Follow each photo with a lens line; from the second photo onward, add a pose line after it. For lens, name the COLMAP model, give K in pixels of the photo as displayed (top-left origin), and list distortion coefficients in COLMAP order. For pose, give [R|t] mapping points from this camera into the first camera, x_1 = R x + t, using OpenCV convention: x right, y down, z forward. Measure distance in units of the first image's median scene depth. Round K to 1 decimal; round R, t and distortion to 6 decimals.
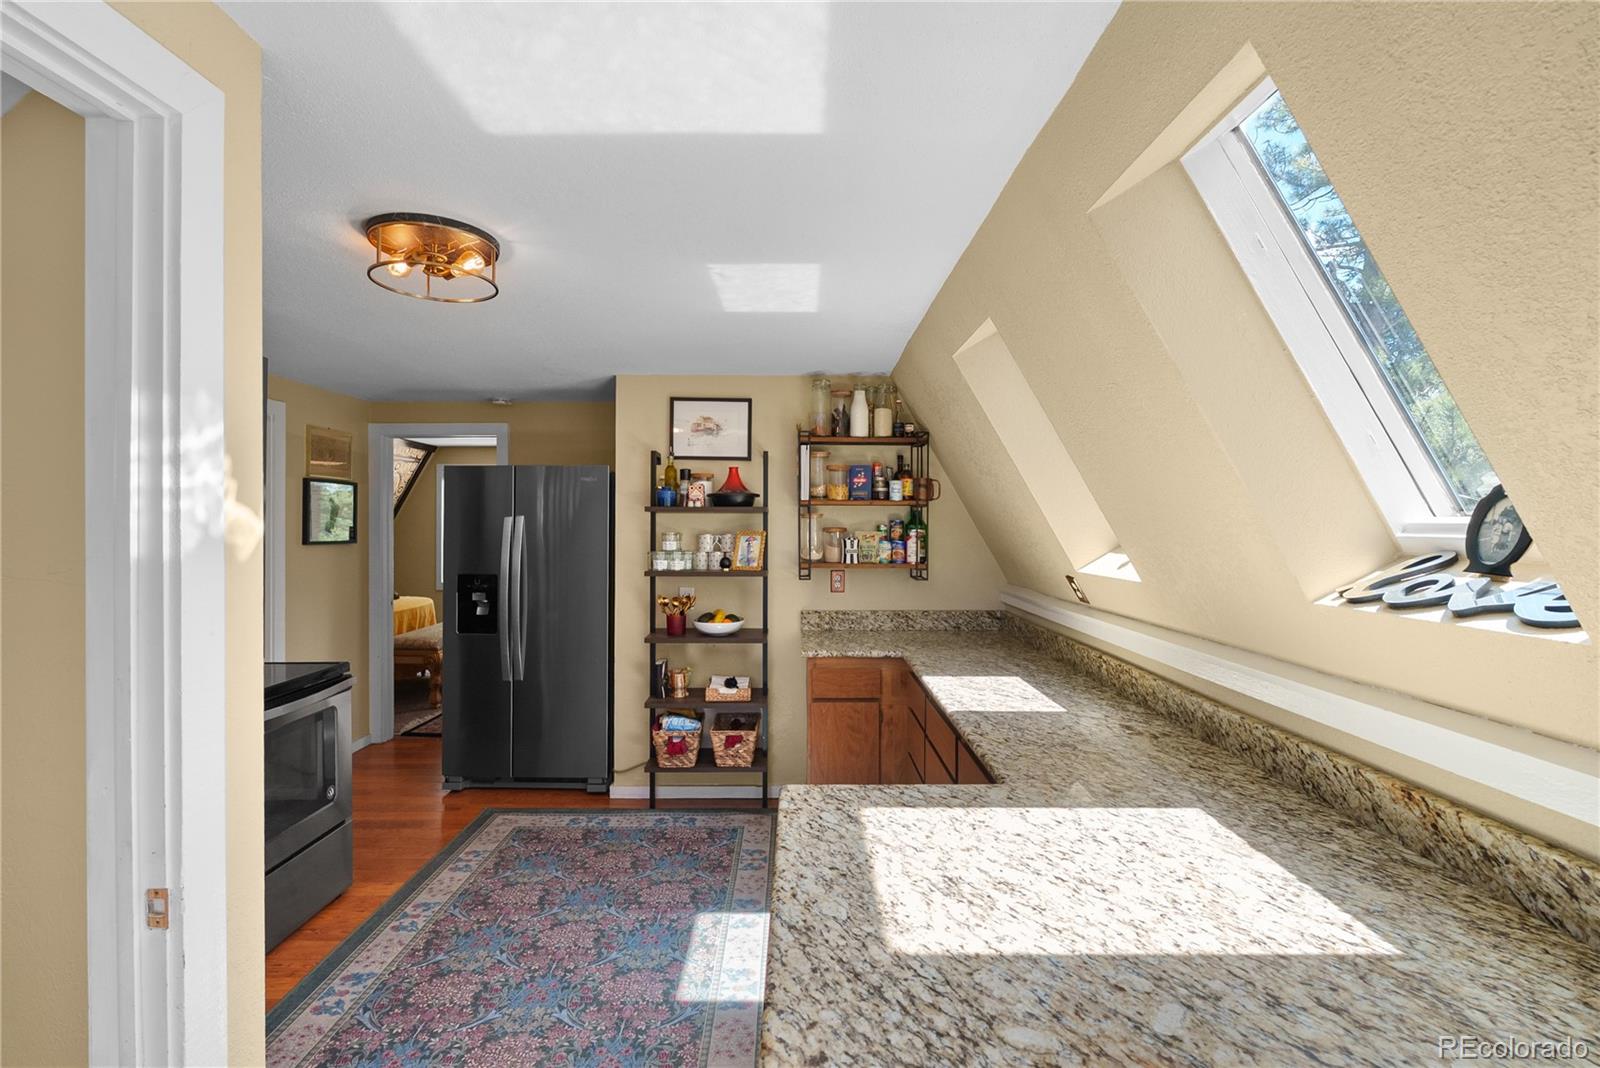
lens RADIAL K [[706.3, 0, 797.5], [0, 706.3, 532.5], [0, 0, 1]] dist [-0.007384, -0.000212]
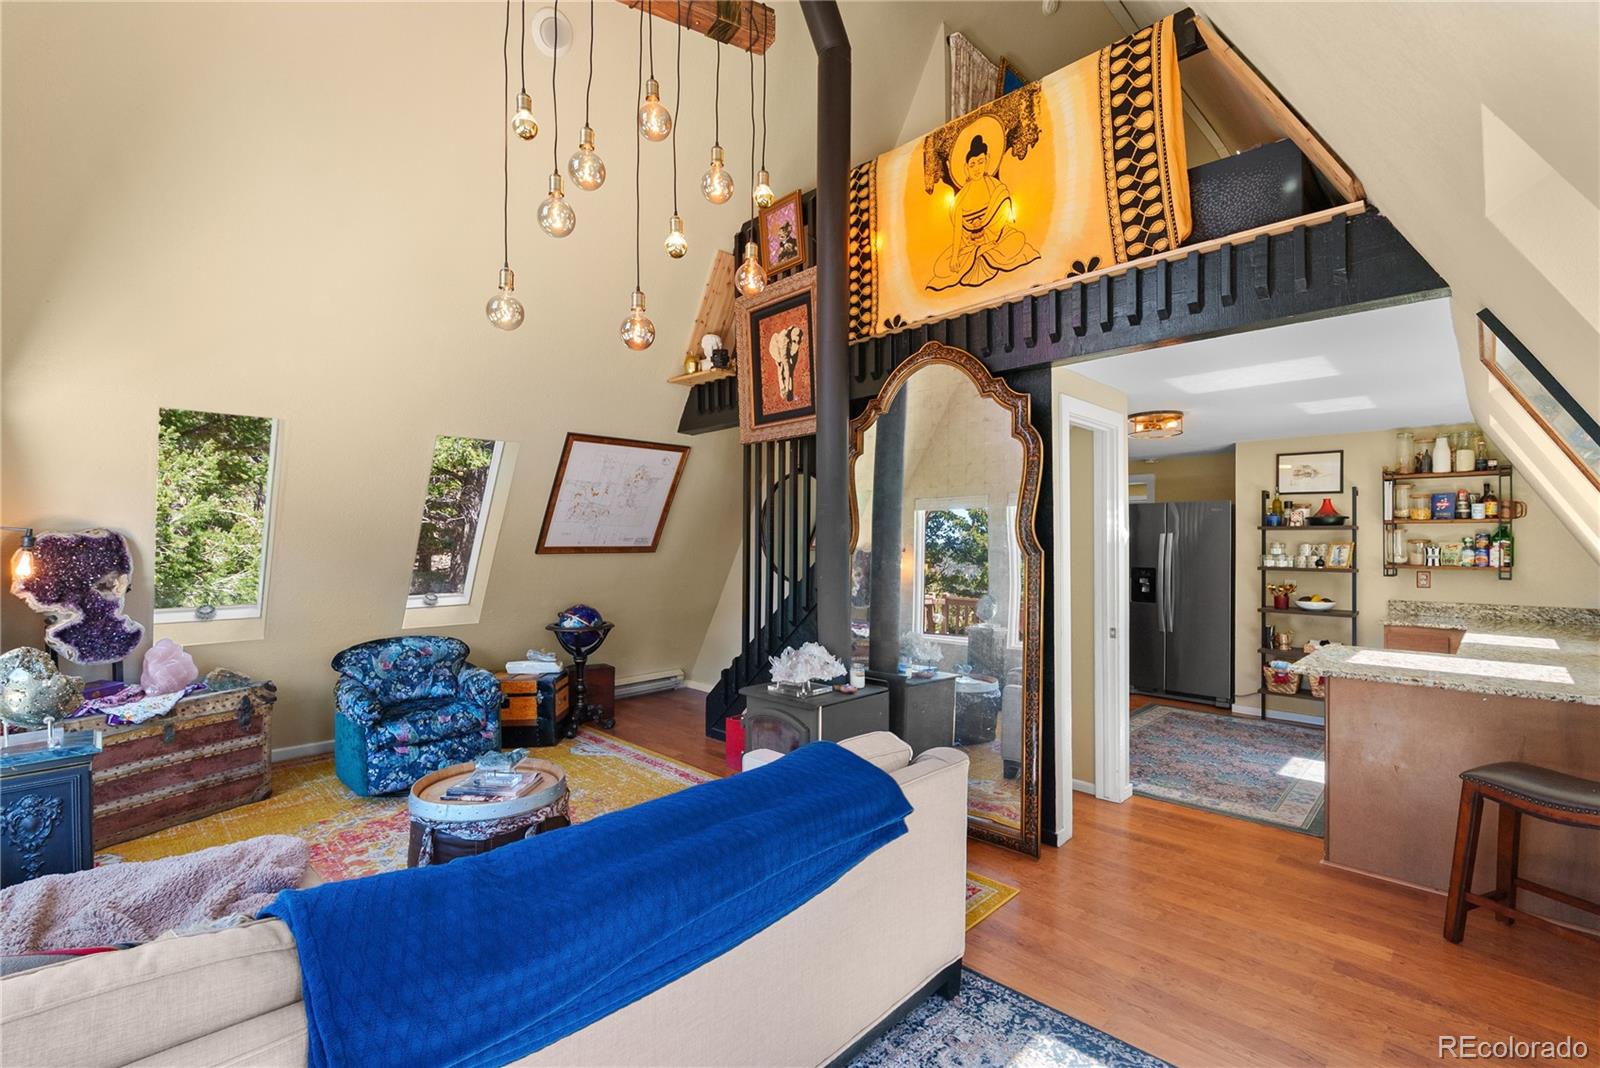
lens RADIAL K [[706.3, 0, 797.5], [0, 706.3, 532.5], [0, 0, 1]] dist [-0.007384, -0.000212]
pose [[0.704478, -0.008391, -0.709676, 0.172085], [-0.011045, 0.999679, -0.022784, 0.023850], [0.709640, 0.023889, 0.704160, -0.818259]]
